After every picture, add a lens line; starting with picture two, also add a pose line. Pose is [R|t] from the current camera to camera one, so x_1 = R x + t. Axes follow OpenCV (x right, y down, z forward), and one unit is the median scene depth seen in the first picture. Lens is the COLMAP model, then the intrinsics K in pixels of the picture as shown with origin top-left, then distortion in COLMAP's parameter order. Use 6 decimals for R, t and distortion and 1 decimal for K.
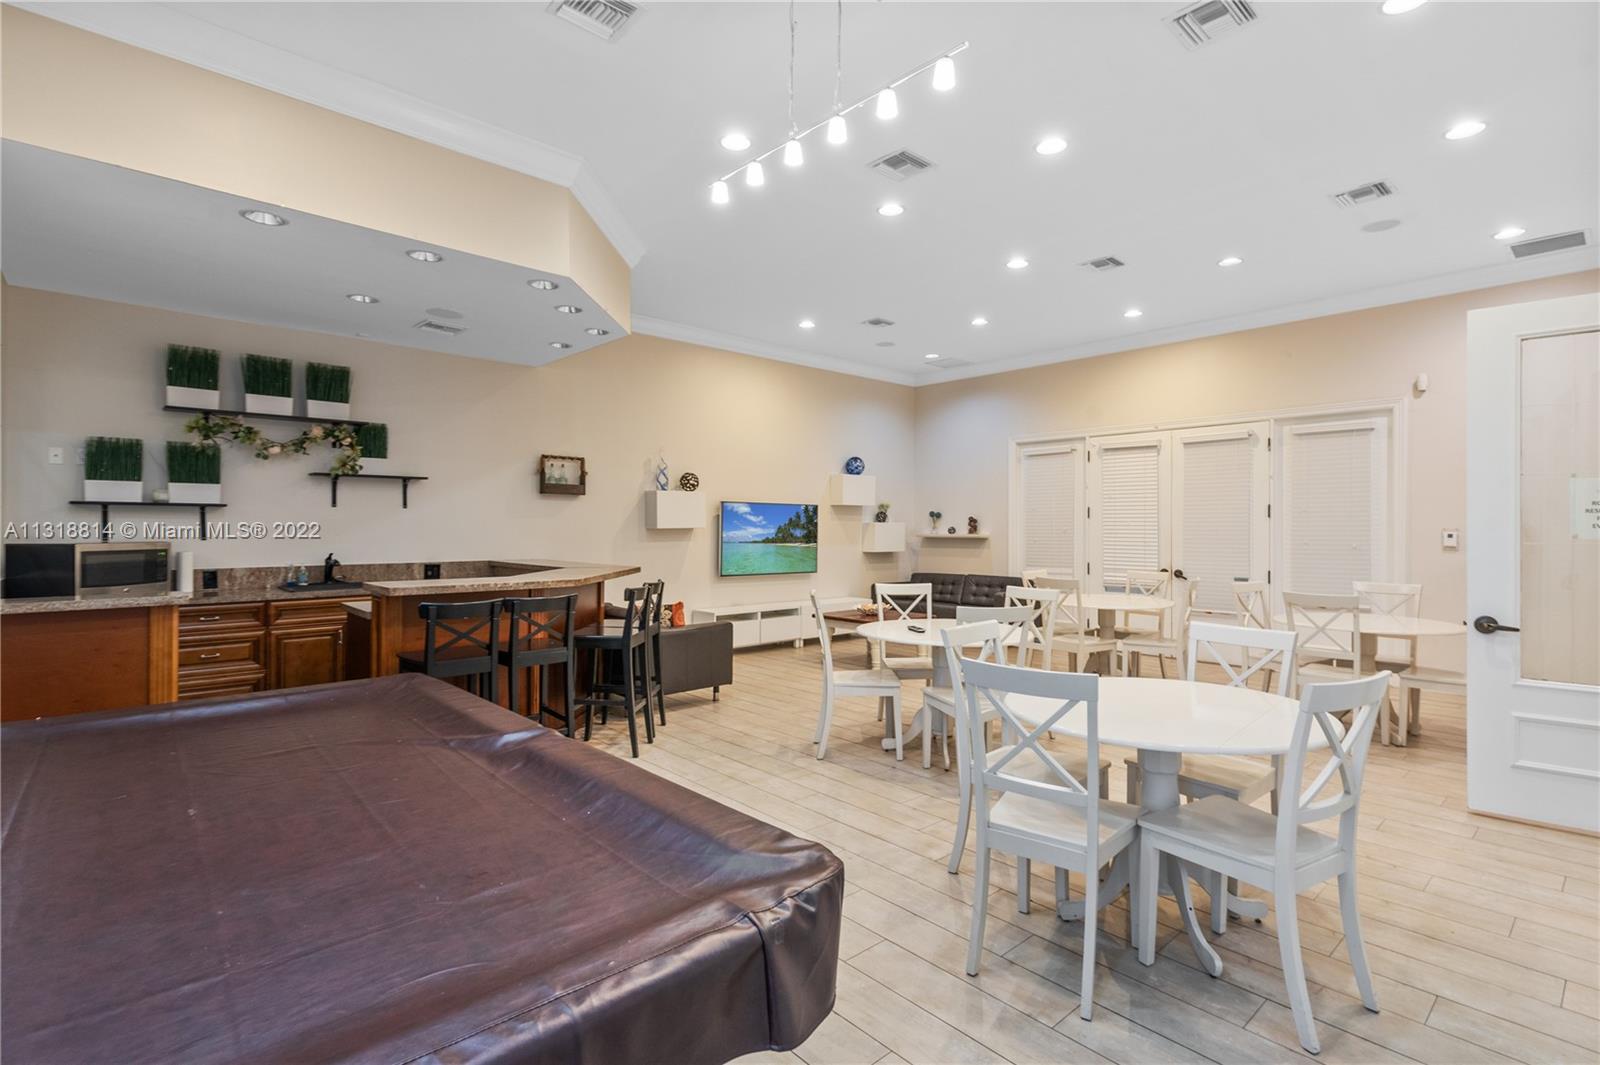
lens RADIAL K [[753.1, 0, 798.4], [0, 753.1, 530.7], [0, 0, 1]] dist [0.002244, 0.000123]
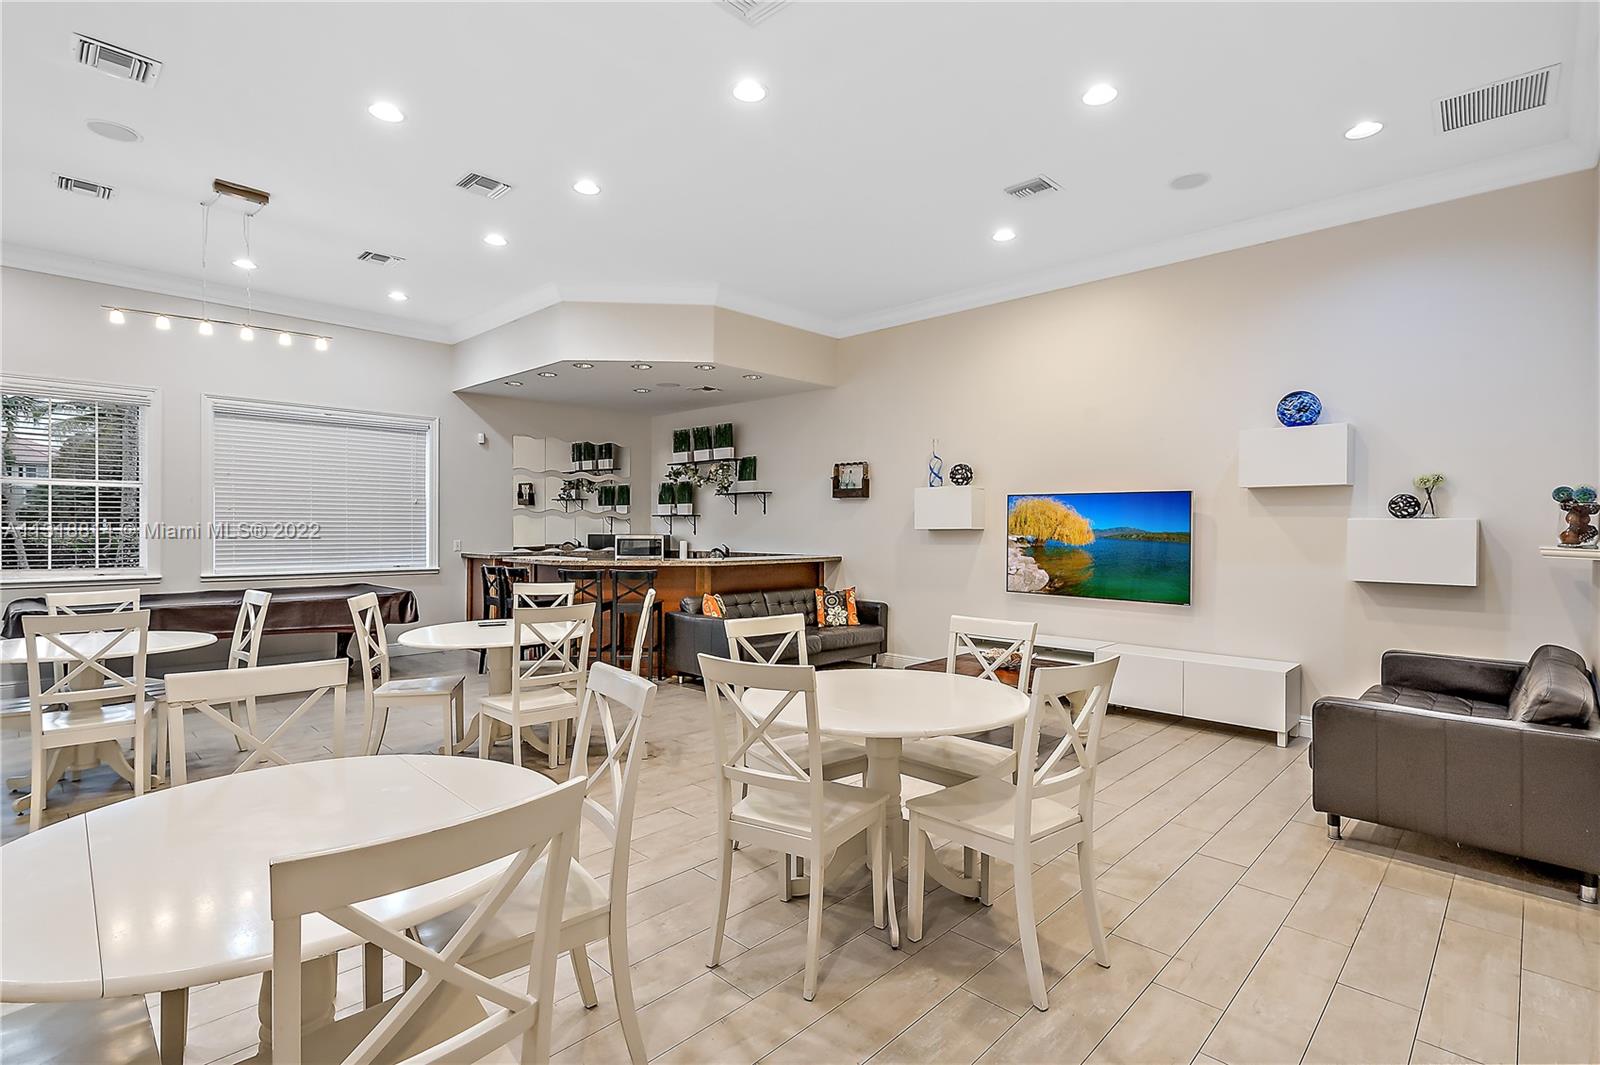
lens RADIAL K [[753.1, 0, 798.4], [0, 753.1, 532.2], [0, 0, 1]] dist [0.002244, 0.000123]
pose [[0.060135, 0.004351, -0.998181, 0.876942], [-0.008194, 0.999959, 0.003865, -0.002385], [0.998157, 0.007947, 0.060169, 0.978791]]
